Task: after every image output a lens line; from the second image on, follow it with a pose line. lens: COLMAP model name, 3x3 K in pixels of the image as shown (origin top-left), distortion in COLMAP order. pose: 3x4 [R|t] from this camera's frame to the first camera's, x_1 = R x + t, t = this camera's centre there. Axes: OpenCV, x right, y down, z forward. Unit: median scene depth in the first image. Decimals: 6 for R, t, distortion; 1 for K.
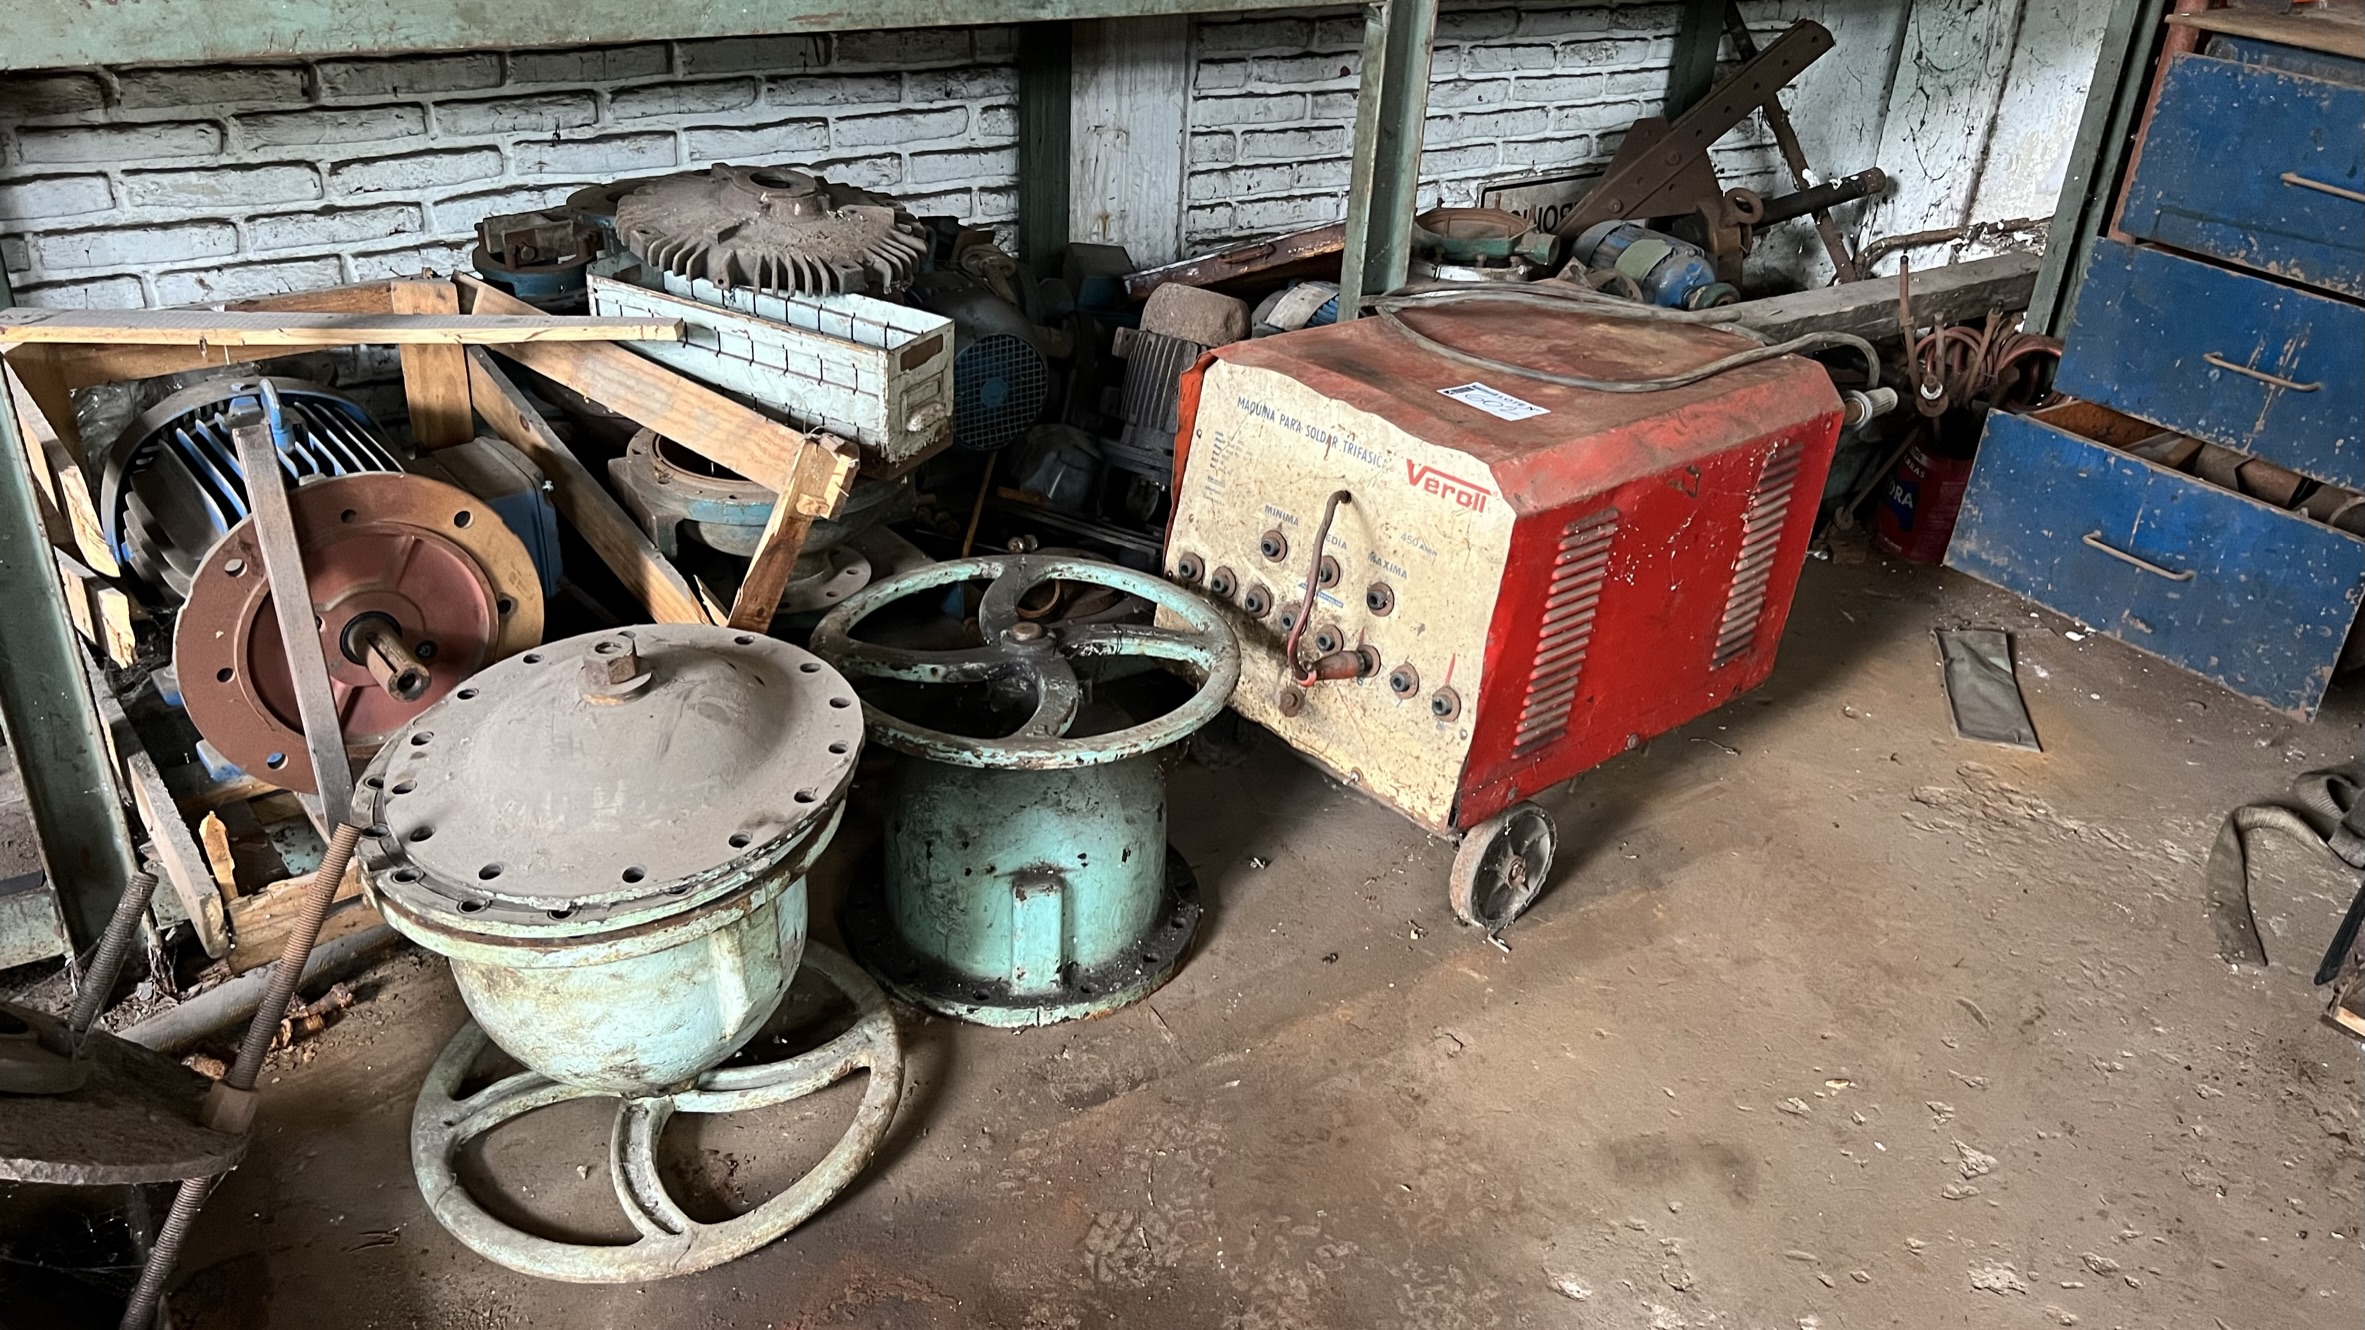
lens RADIAL K [[1780.3, 0, 1174.5], [0, 1780.3, 650.6], [0, 0, 1]] dist [0.065834, -0.081879]
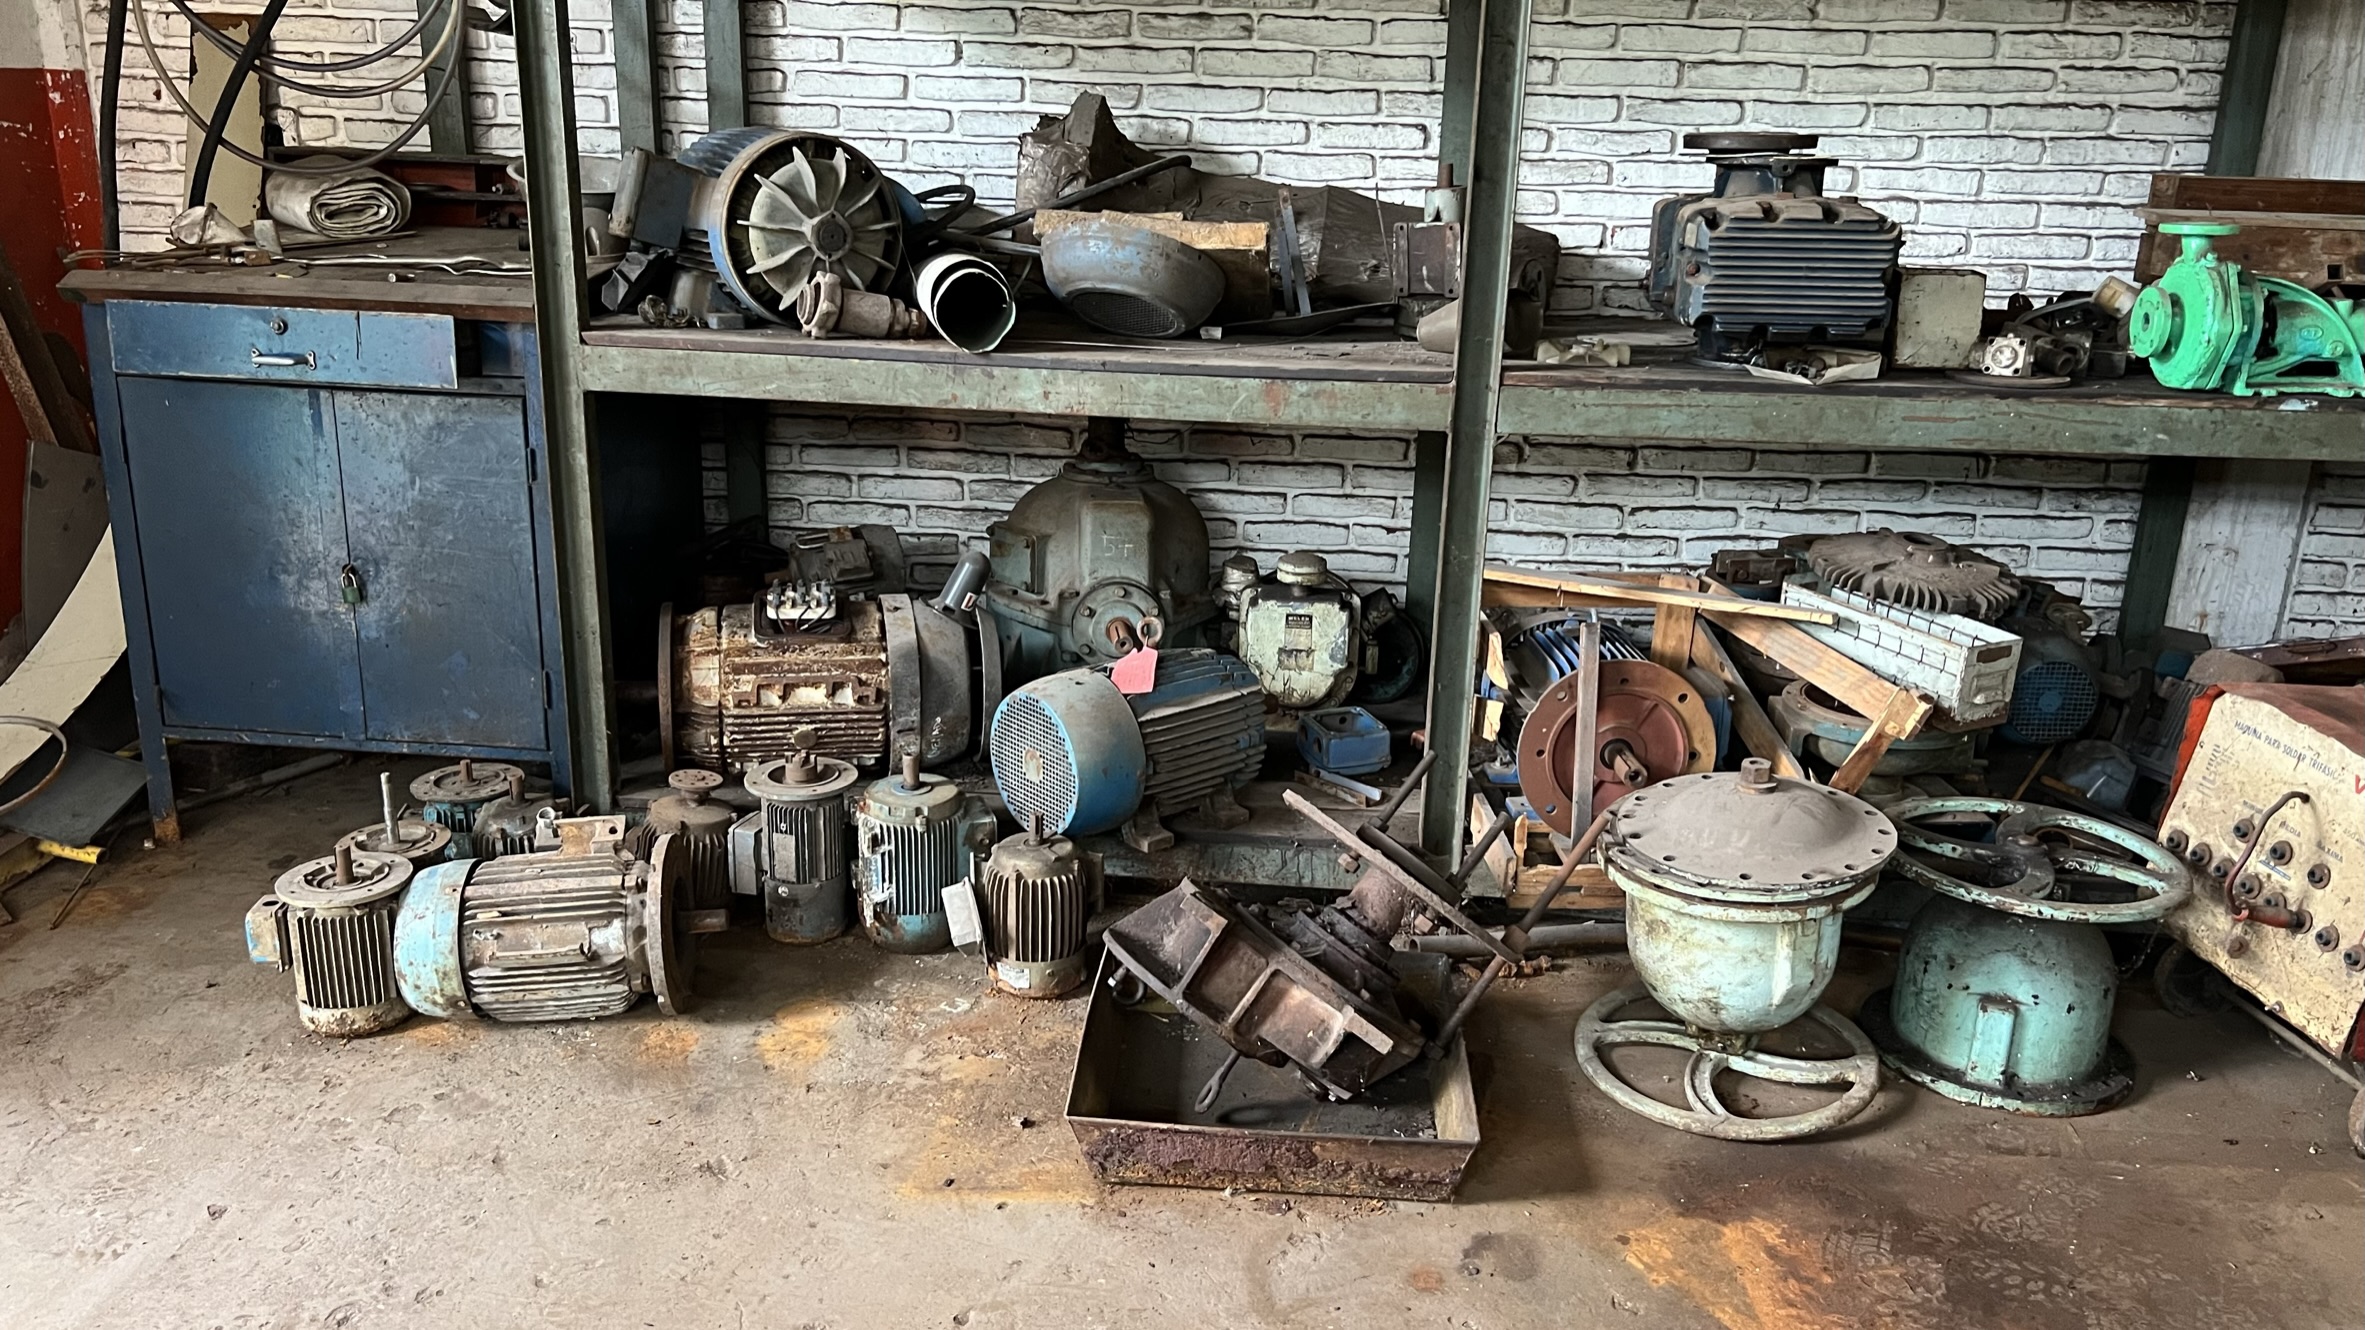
lens RADIAL K [[1781.9, 0, 1183.2], [0, 1781.9, 683.3], [0, 0, 1]] dist [0.033863, -0.031575]
pose [[0.808171, 0.155537, -0.568038, 0.161150], [-0.266780, 0.956550, -0.117642, 0.208768], [0.525059, 0.246616, 0.814551, -0.561037]]
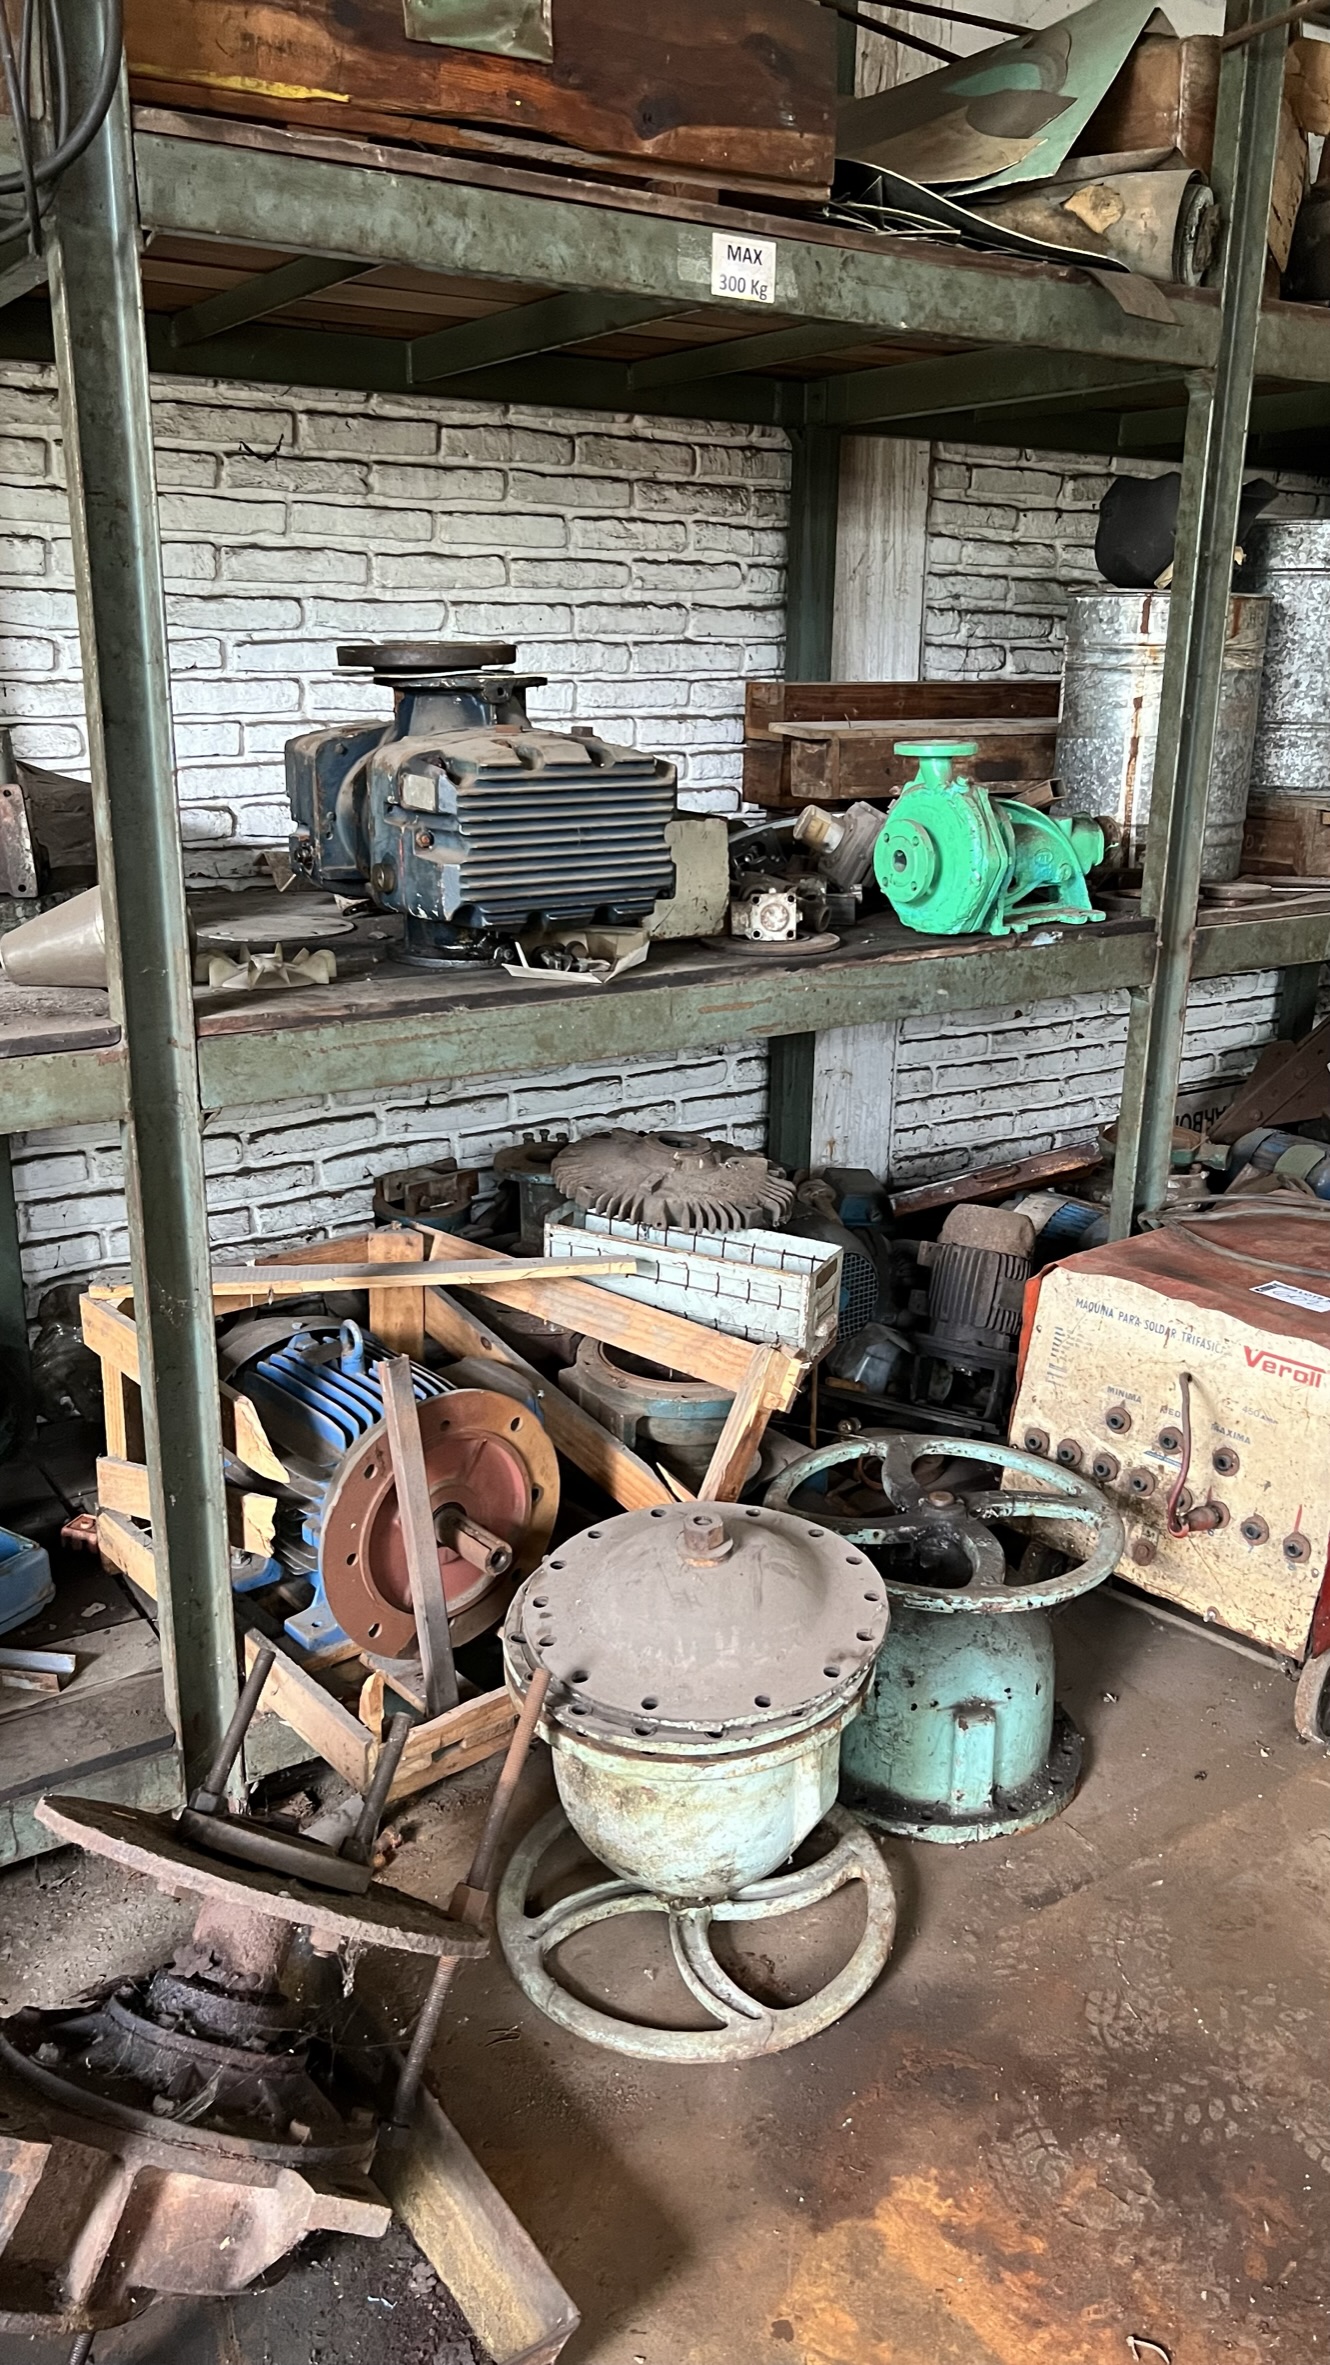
lens RADIAL K [[1769.1, 0, 669.8], [0, 1769.1, 1201.3], [0, 0, 1]] dist [0.138188, -0.330837]
pose [[0.999189, -0.038040, 0.013231, -0.256887], [0.039810, 0.982641, -0.181193, 0.002373], [-0.006109, 0.181573, 0.983359, -0.214100]]
